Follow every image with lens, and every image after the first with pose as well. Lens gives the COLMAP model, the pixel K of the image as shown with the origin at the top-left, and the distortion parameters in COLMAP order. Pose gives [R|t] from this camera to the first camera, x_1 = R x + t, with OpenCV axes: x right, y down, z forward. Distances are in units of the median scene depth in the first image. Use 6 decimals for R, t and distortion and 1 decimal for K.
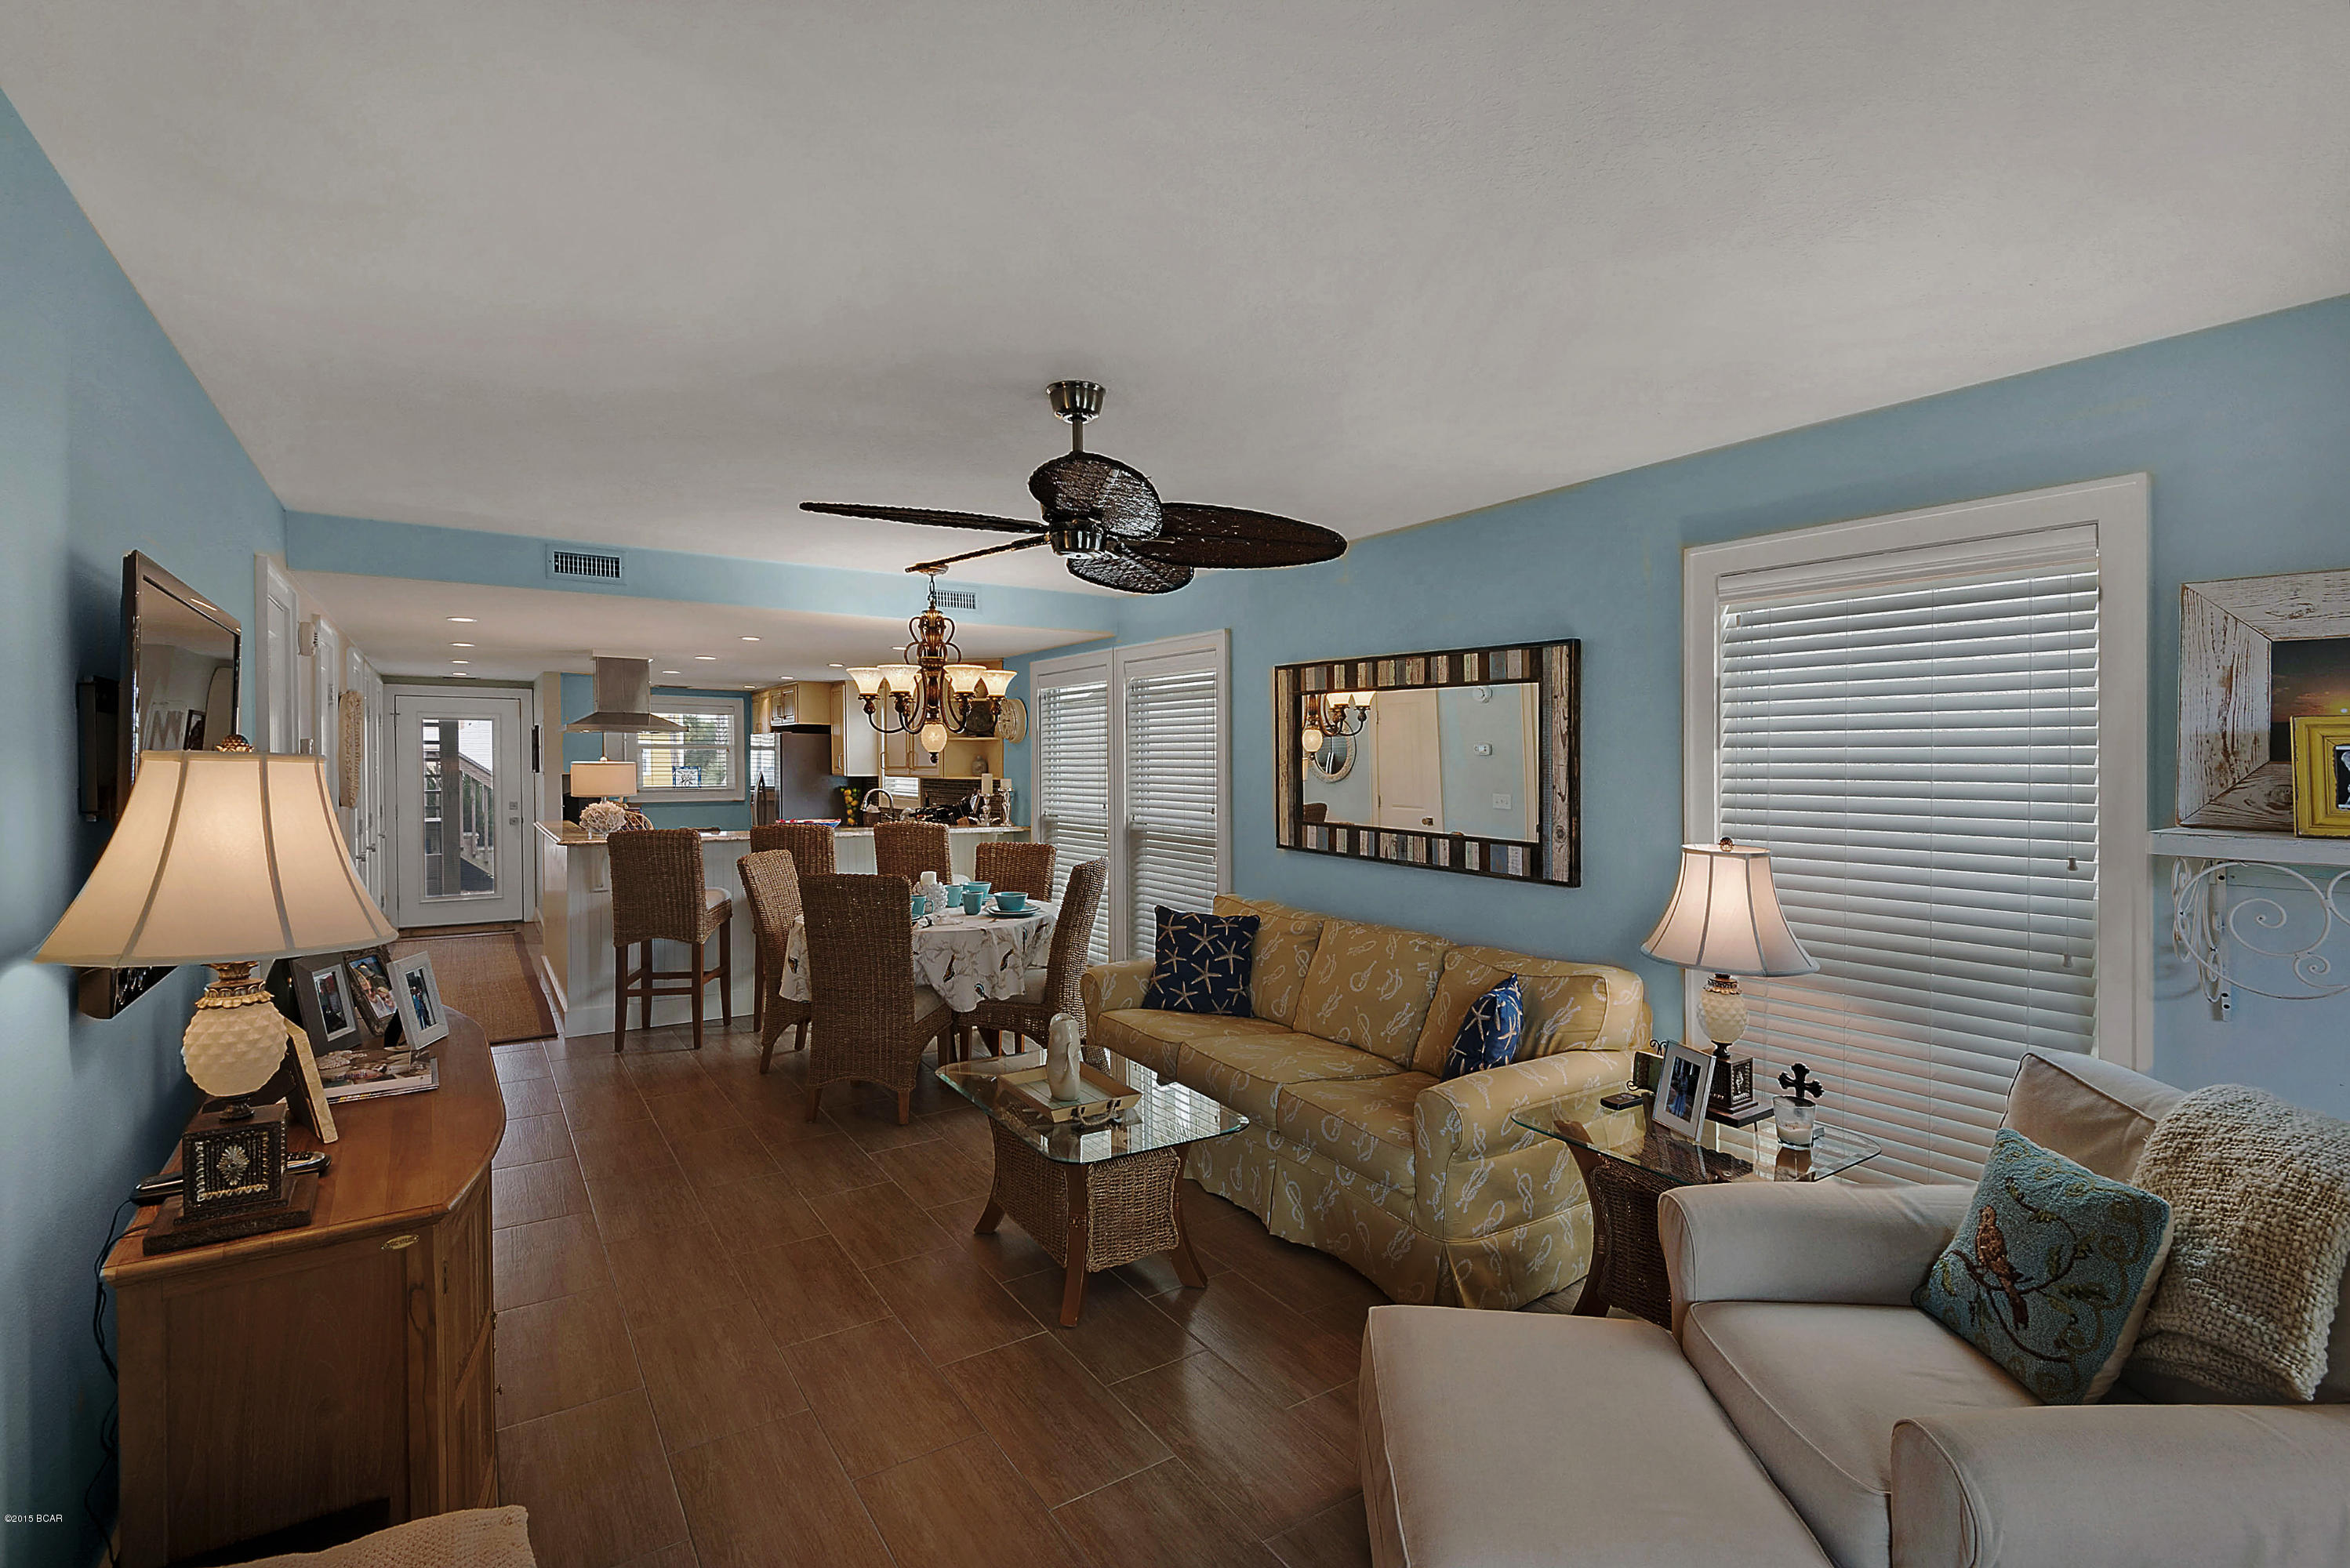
lens RADIAL K [[1067.2, 0, 1199.6], [0, 1067.2, 785.8], [0, 0, 1]] dist [0.008988, -0.005345]
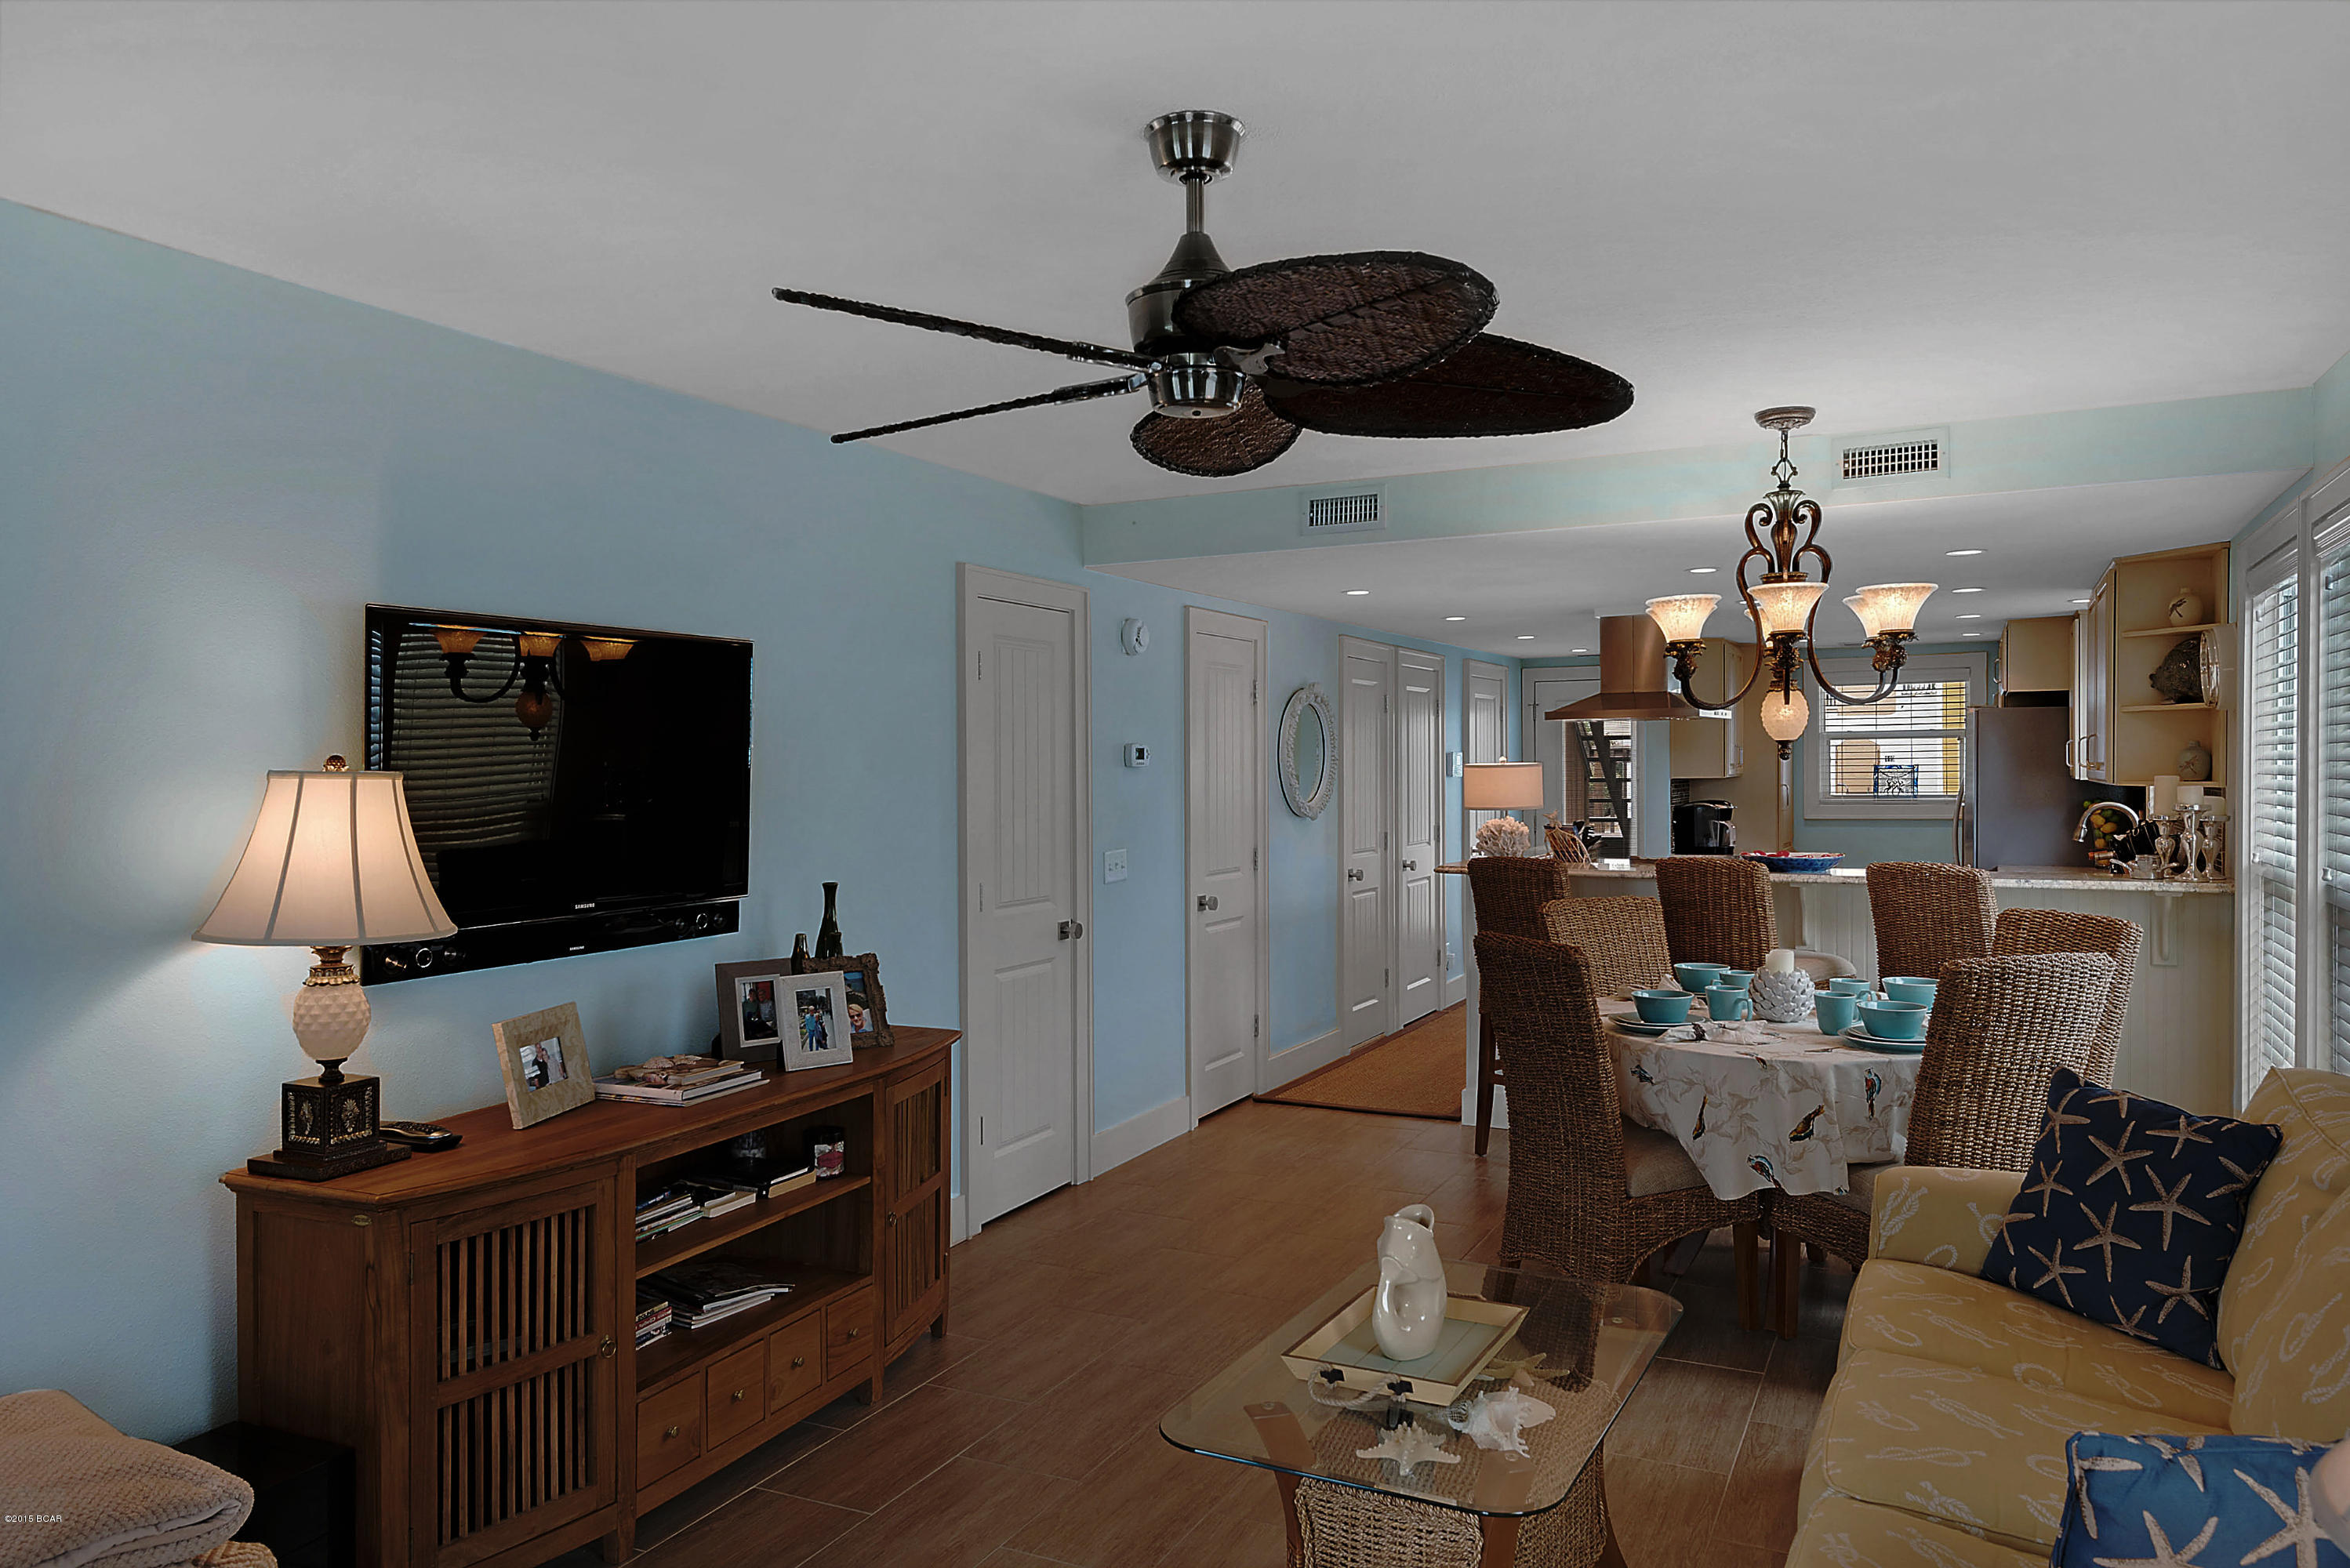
lens RADIAL K [[1617.5, 0, 1185.5], [0, 1617.5, 794.8], [0, 0, 1]] dist [0.005061, 0.001141]
pose [[0.481967, 0.006862, -0.876162, 0.300650], [-0.005560, 0.999973, 0.004773, -0.004081], [0.876171, 0.002571, 0.481993, 0.257592]]
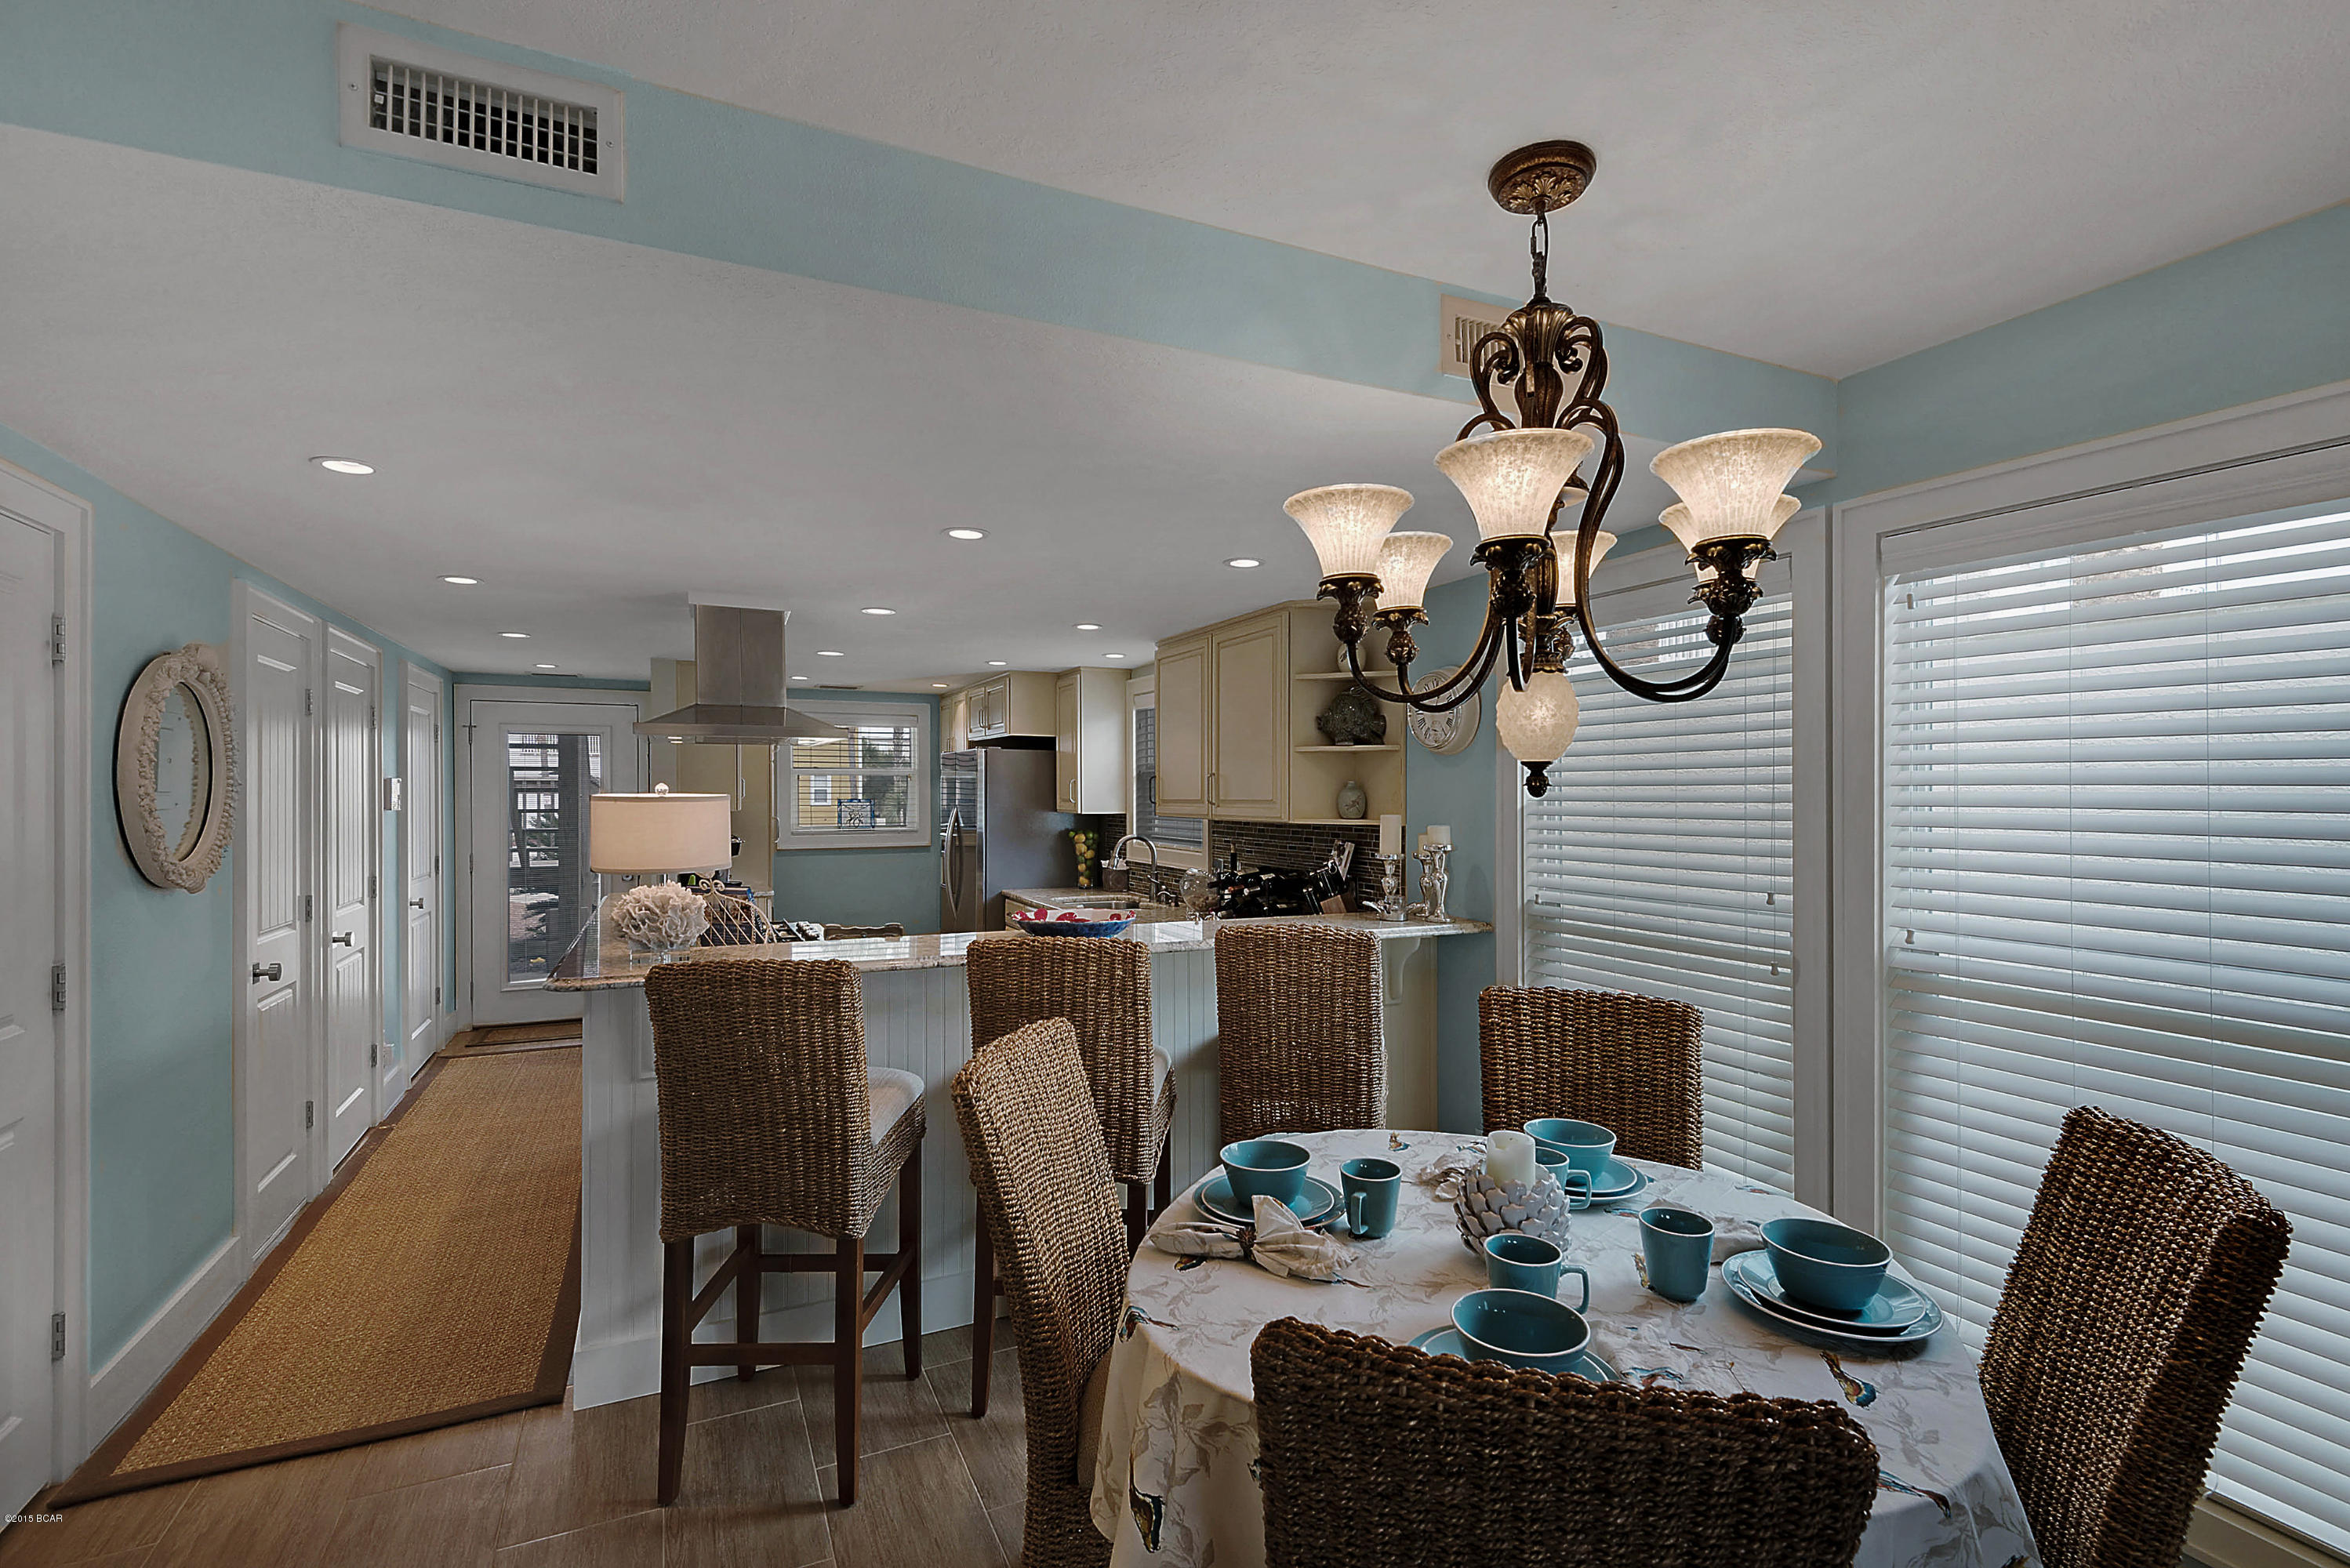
lens RADIAL K [[1067.2, 0, 1163.3], [0, 1067.2, 804.6], [0, 0, 1]] dist [0.008988, -0.005345]
pose [[0.984196, -0.000071, -0.177085, -0.256066], [-0.001763, 0.999946, -0.010198, -0.012986], [0.177076, 0.010349, 0.984143, 0.567424]]
